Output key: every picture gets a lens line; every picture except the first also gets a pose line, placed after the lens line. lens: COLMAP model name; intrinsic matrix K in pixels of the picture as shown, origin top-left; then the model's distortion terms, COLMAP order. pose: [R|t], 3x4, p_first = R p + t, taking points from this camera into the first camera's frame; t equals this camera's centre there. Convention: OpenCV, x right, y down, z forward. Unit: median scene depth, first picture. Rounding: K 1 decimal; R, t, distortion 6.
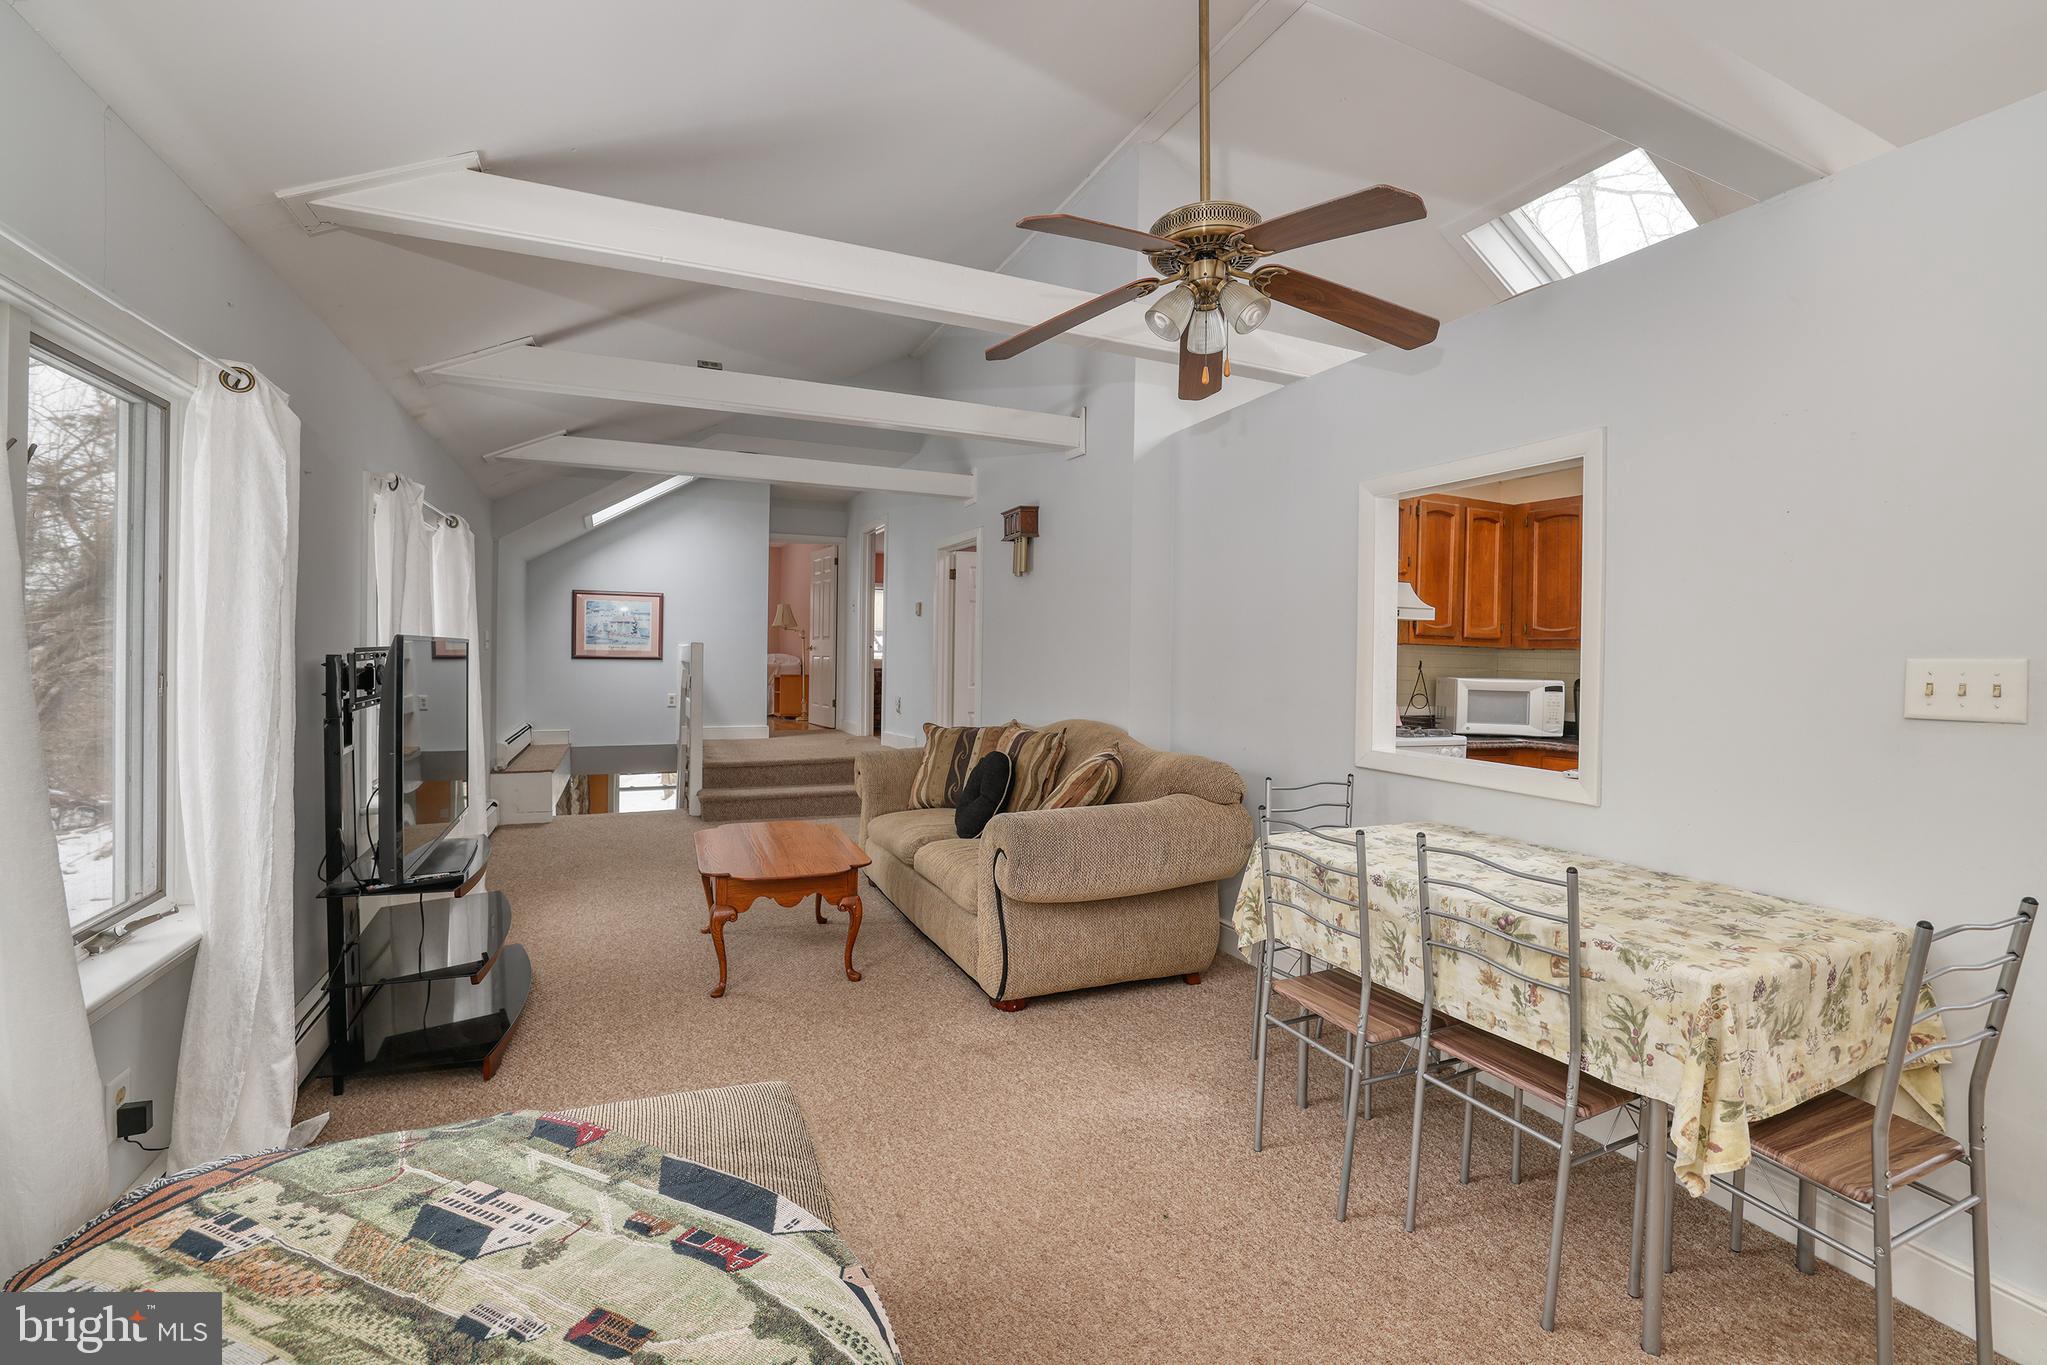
lens RADIAL K [[880.4, 0, 1023.4], [0, 880.4, 657.1], [0, 0, 1]] dist [-0.057461, 0.024638]
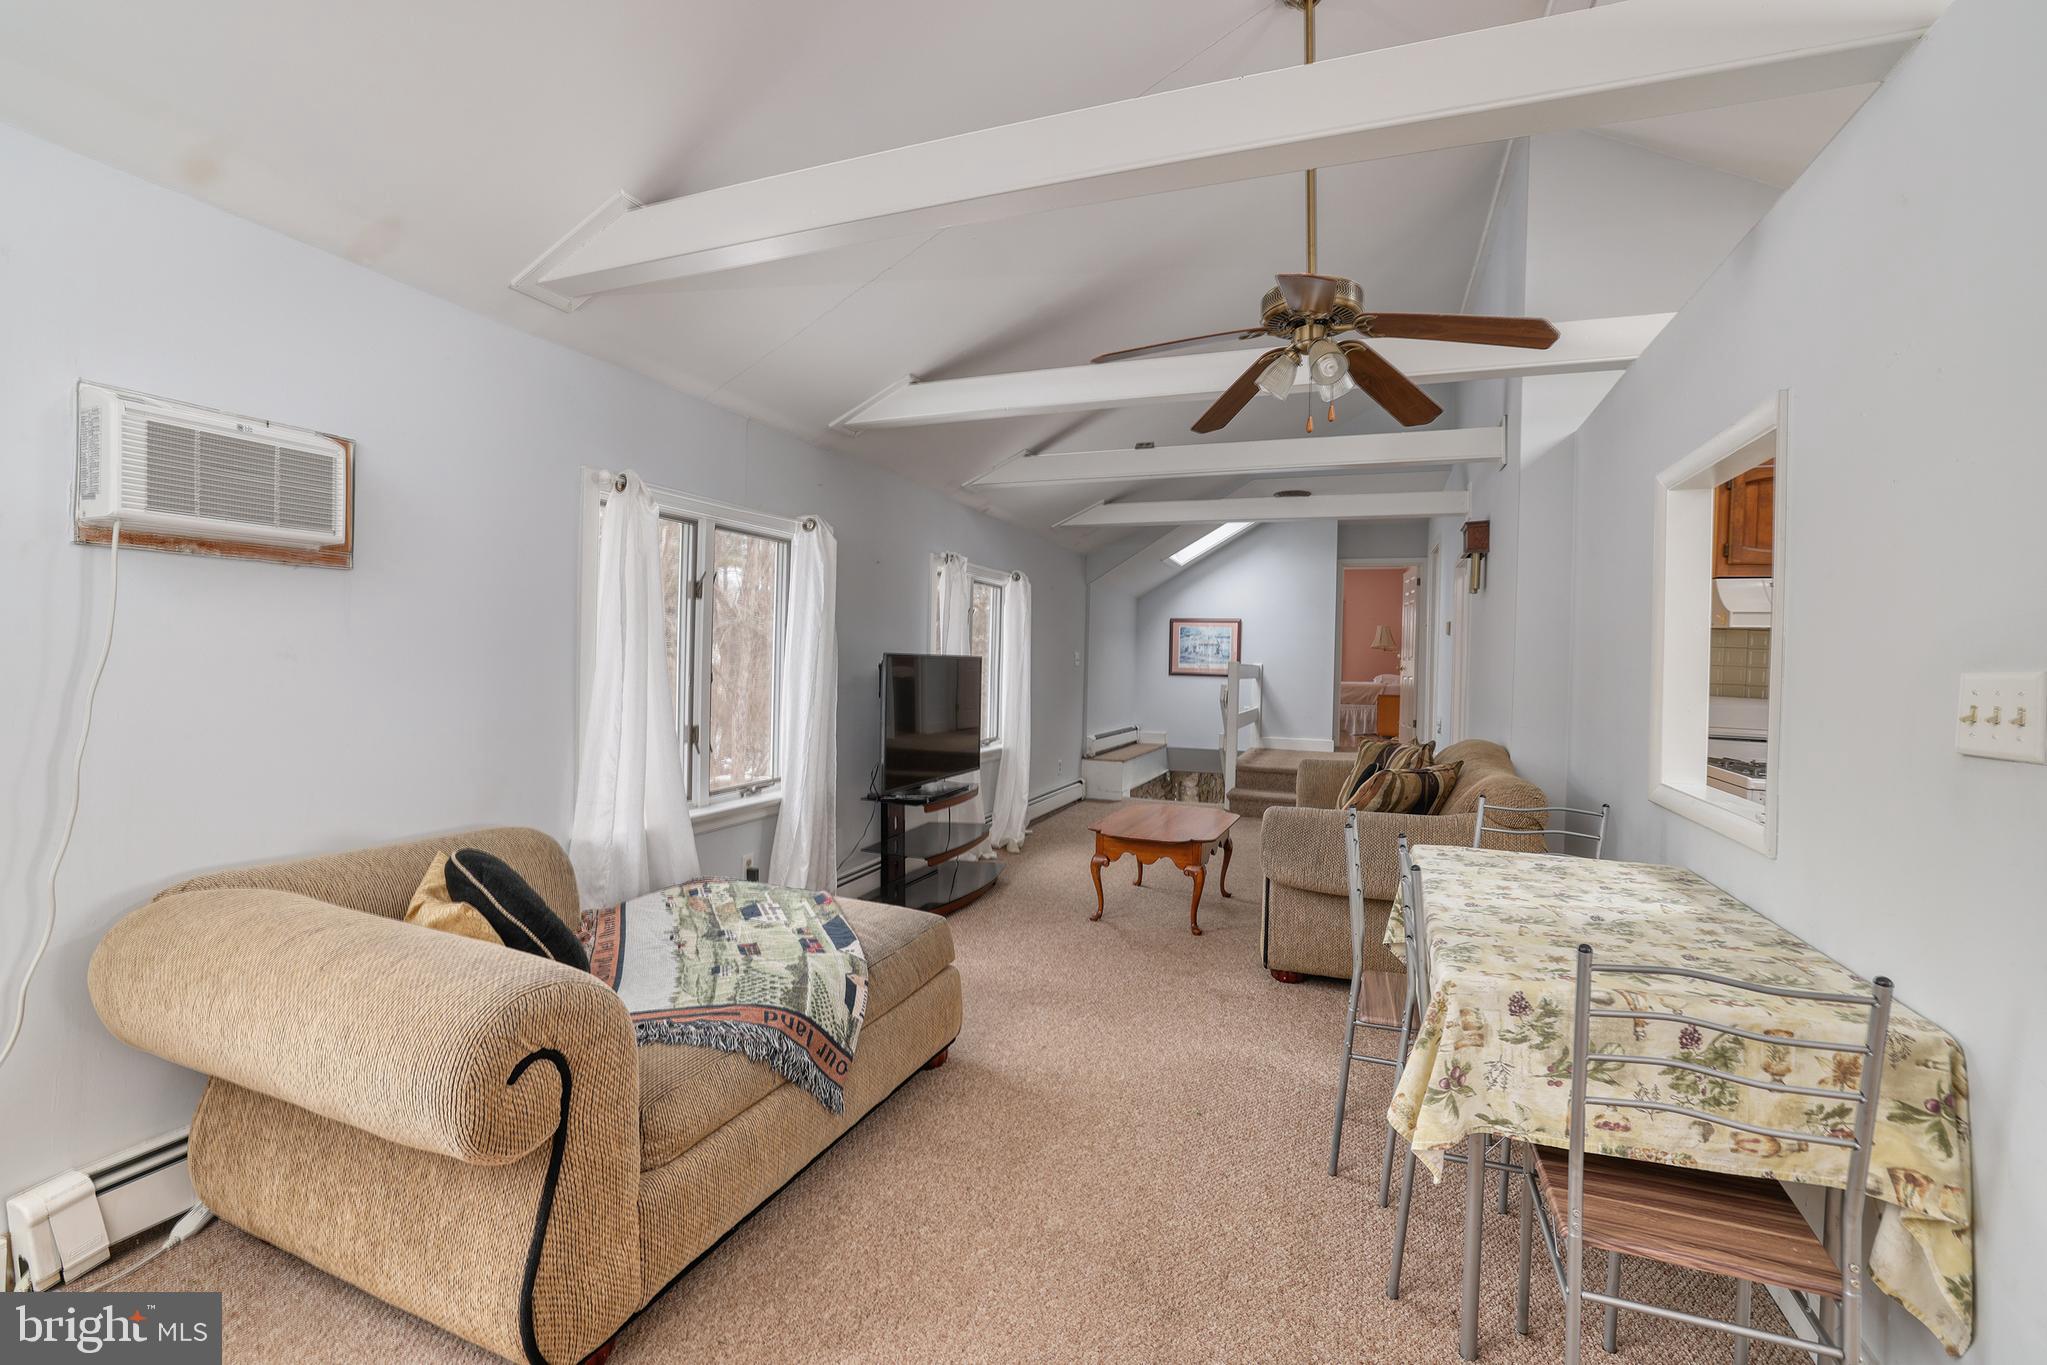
lens RADIAL K [[880.4, 0, 1023.4], [0, 880.4, 657.1], [0, 0, 1]] dist [-0.057461, 0.024638]
pose [[0.705399, -0.001084, -0.708809, 0.556304], [-0.017275, 0.999675, -0.018721, 0.008954], [0.708600, 0.025451, 0.705152, -0.053325]]
